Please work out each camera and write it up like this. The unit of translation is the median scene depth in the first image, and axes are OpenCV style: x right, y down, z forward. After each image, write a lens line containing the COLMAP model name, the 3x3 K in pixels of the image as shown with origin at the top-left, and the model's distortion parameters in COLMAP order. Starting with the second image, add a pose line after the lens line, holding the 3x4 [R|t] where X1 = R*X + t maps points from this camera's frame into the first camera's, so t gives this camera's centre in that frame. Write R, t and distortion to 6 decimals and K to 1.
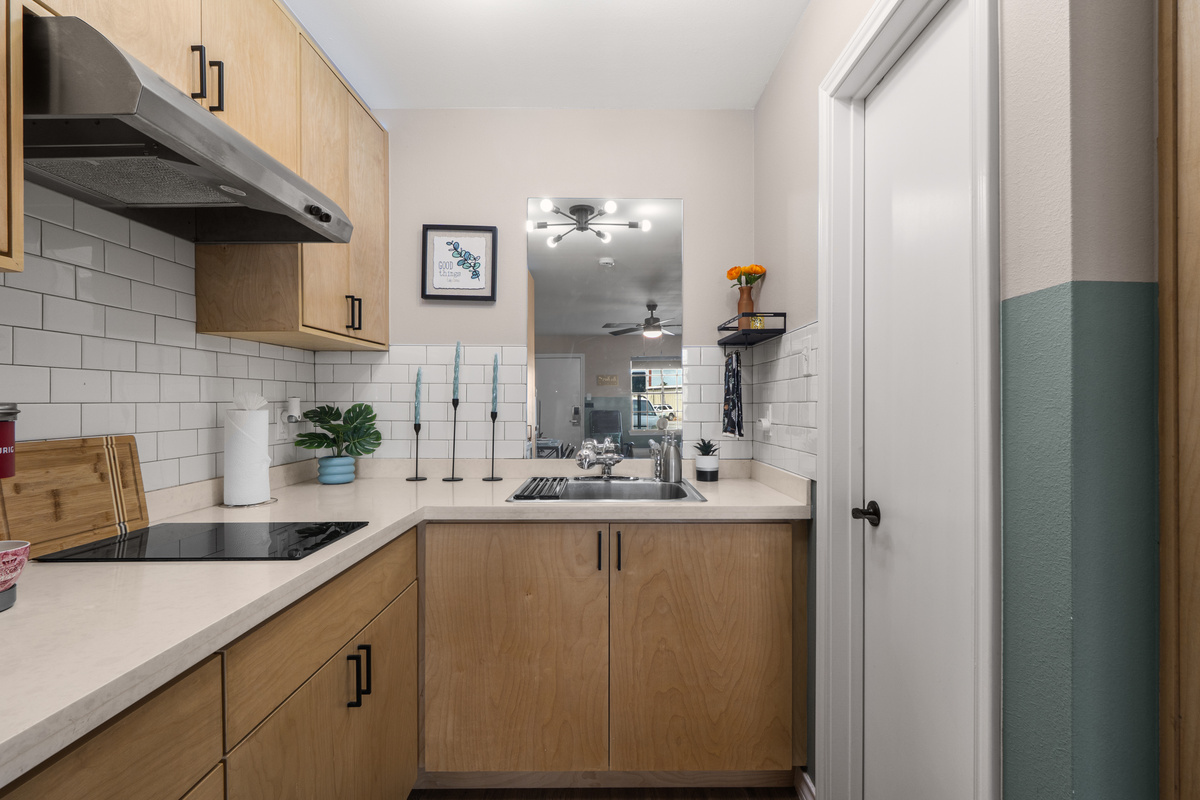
lens RADIAL K [[589.5, 0, 600.0], [0, 589.5, 400.0], [0, 0, 1]] dist [0.022361, -0.000538]
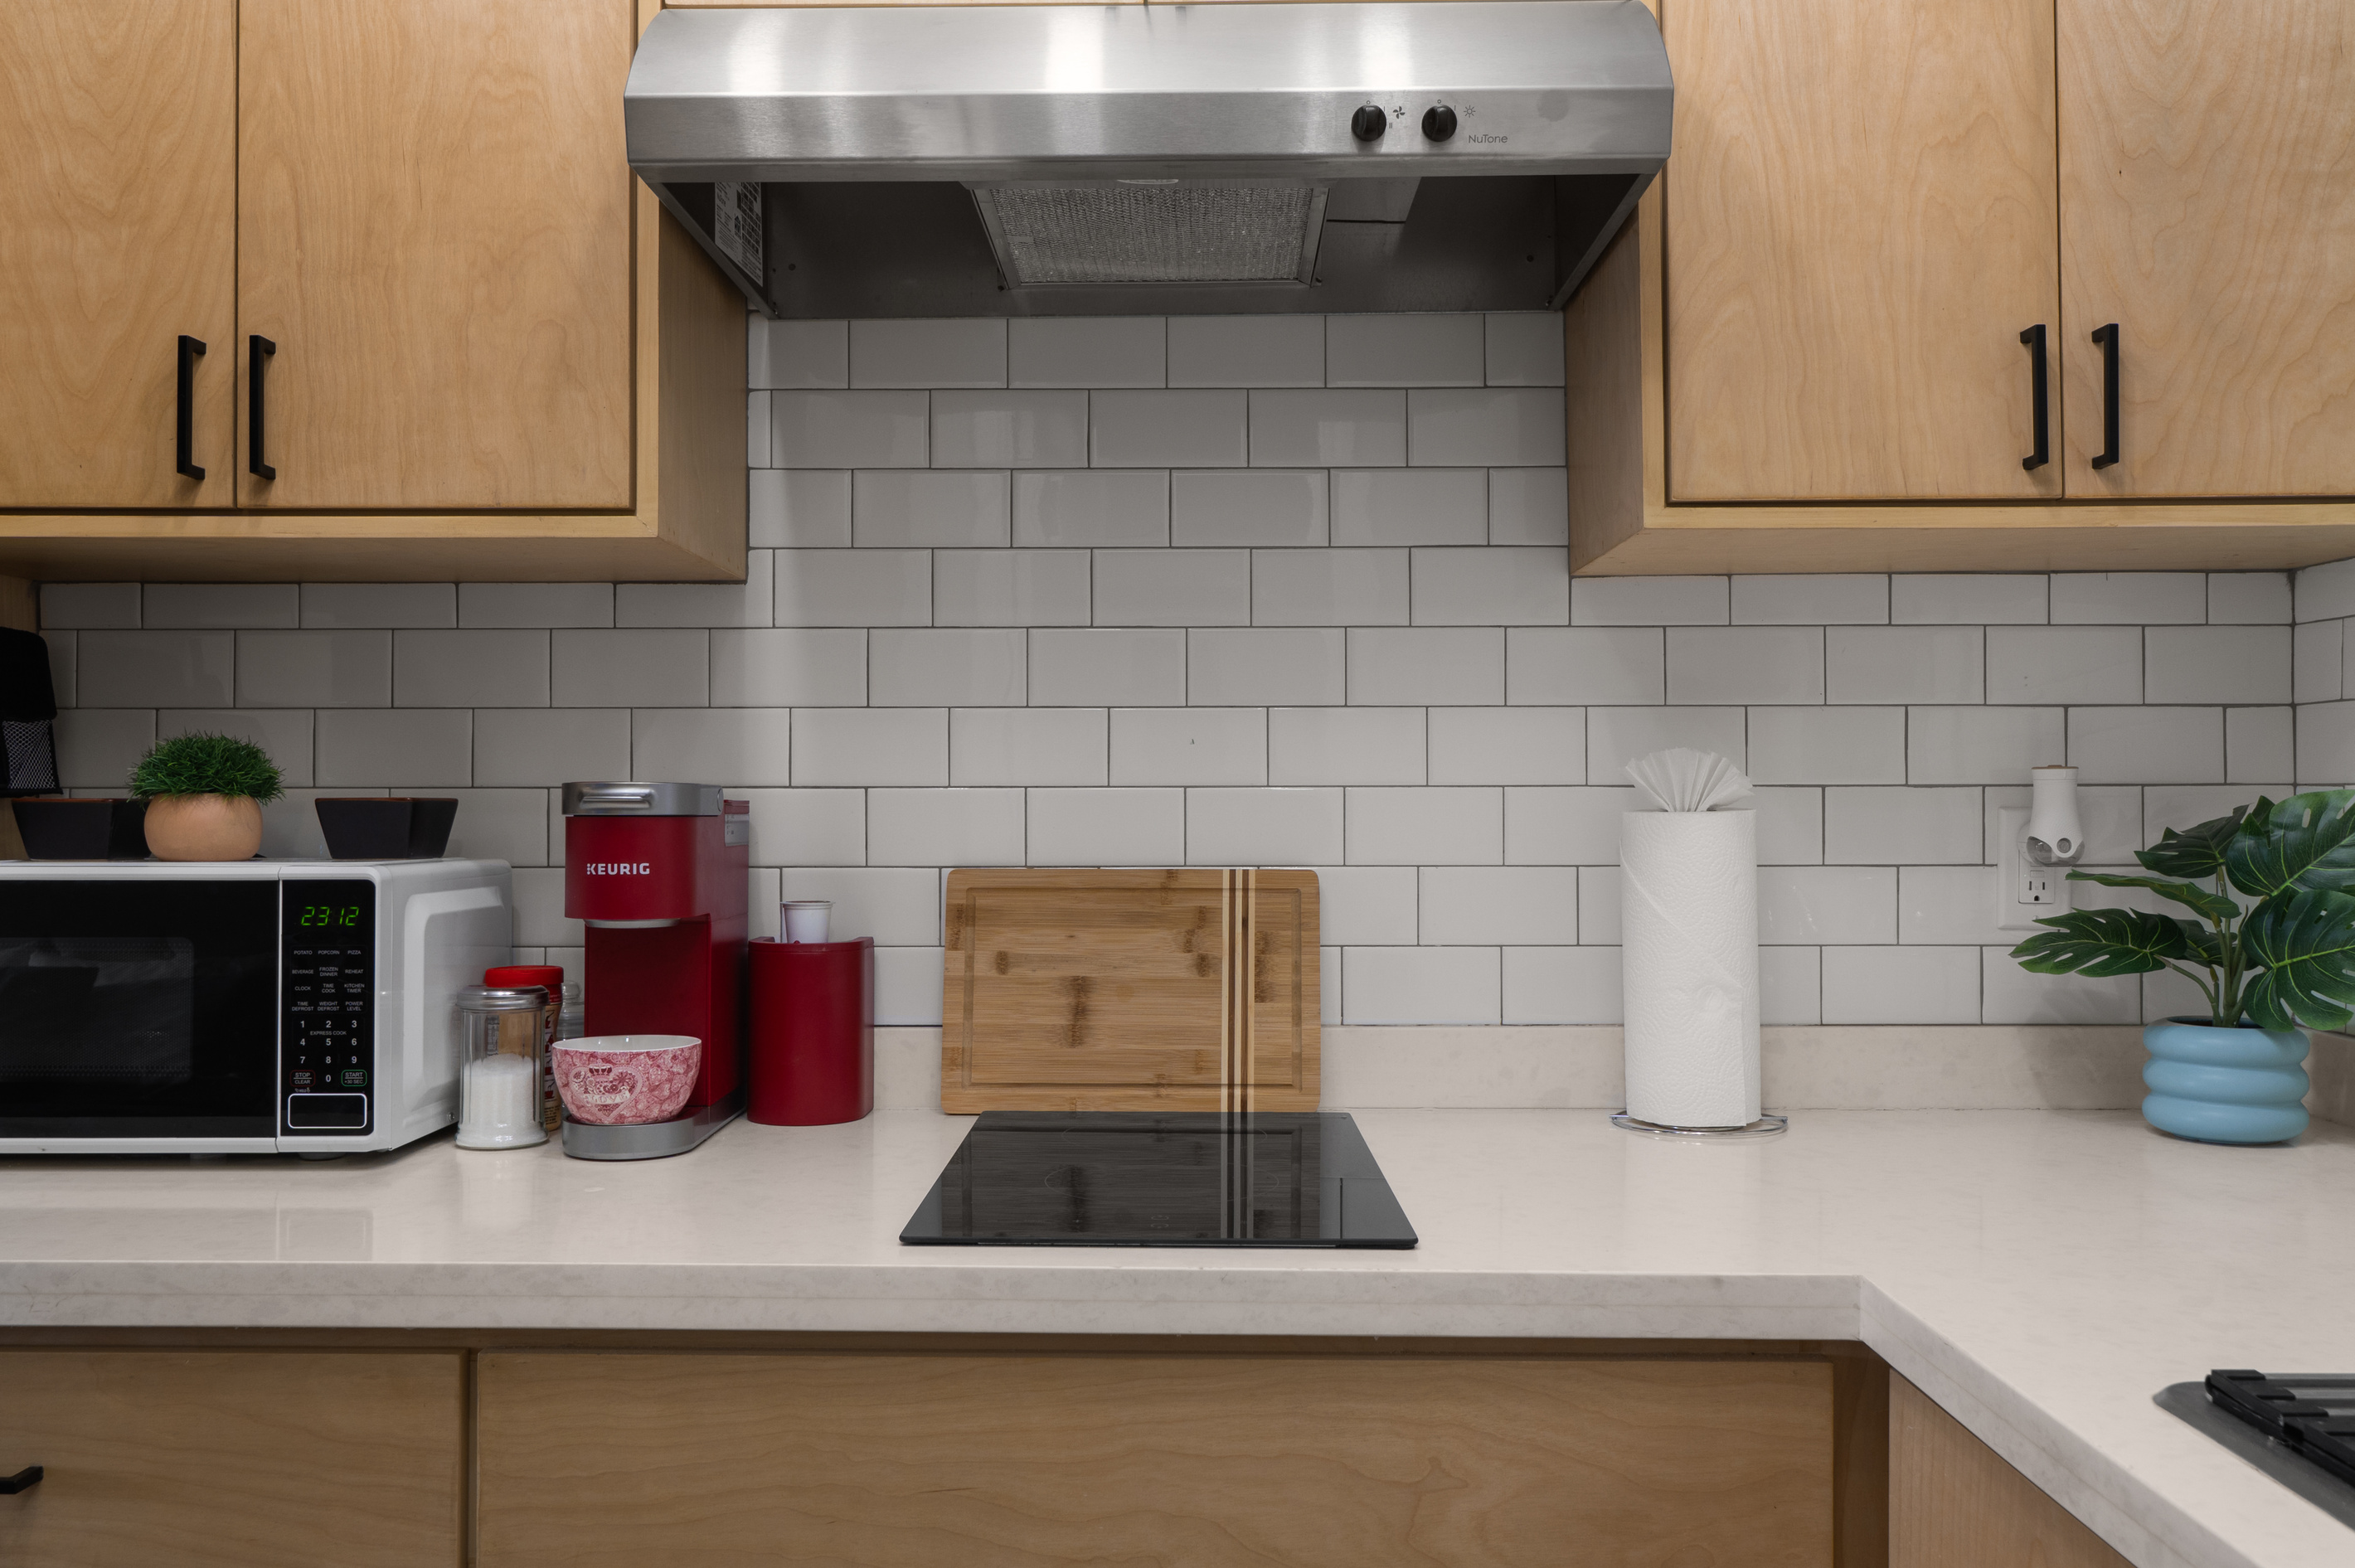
lens RADIAL K [[1904.0, 0, 1177.5], [0, 1904.0, 784.0], [0, 0, 1]] dist [-0.004652, 0.000101]
pose [[-0.000525, -0.007479, -0.999972, 0.493776], [0.002072, 0.999970, -0.007480, 0.013197], [0.999998, -0.002076, -0.000509, 0.996866]]
